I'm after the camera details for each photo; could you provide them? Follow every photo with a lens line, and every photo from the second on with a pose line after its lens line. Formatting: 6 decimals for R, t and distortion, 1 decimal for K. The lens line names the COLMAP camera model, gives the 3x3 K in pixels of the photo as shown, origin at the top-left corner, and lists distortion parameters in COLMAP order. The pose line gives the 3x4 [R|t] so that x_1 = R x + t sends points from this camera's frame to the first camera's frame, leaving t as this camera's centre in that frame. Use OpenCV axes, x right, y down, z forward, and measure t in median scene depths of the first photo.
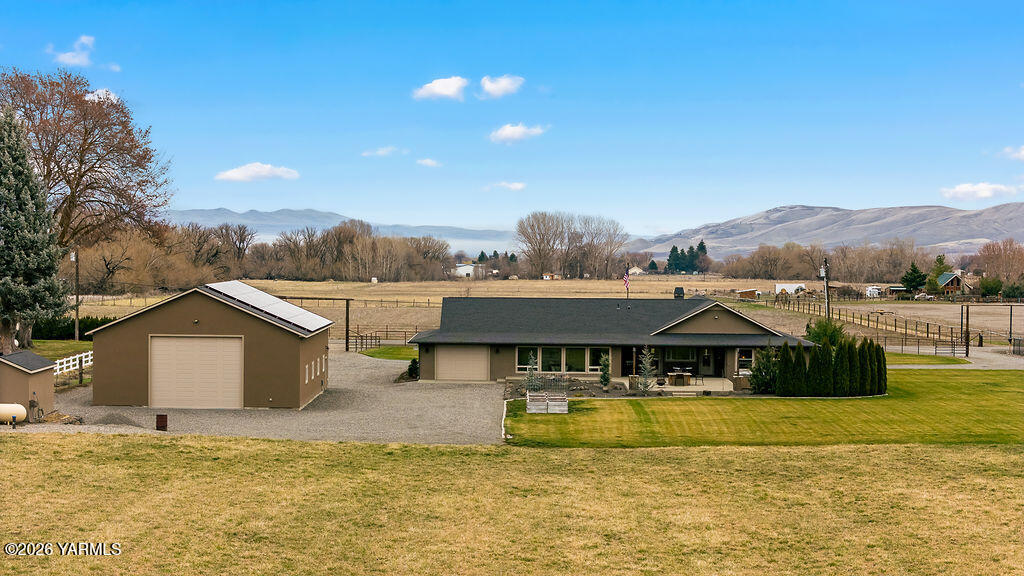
lens RADIAL K [[2168.4, 0, 512.0], [0, 2168.4, 288.0], [0, 0, 1]] dist [-0.243481, 0.396152]
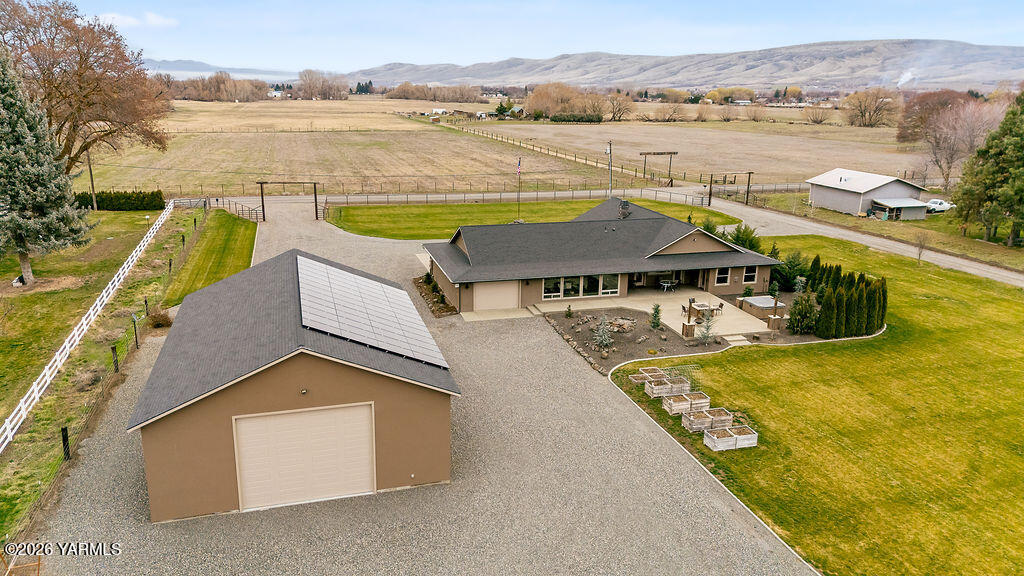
lens RADIAL K [[718.0, 0, 512.0], [0, 718.0, 288.0], [0, 0, 1]] dist [0.004957, -0.029530]
pose [[0.948525, -0.076955, 0.307211, -0.118269], [-0.008995, 0.963092, 0.269023, -0.063138], [-0.316576, -0.257939, 0.912824, 0.604339]]
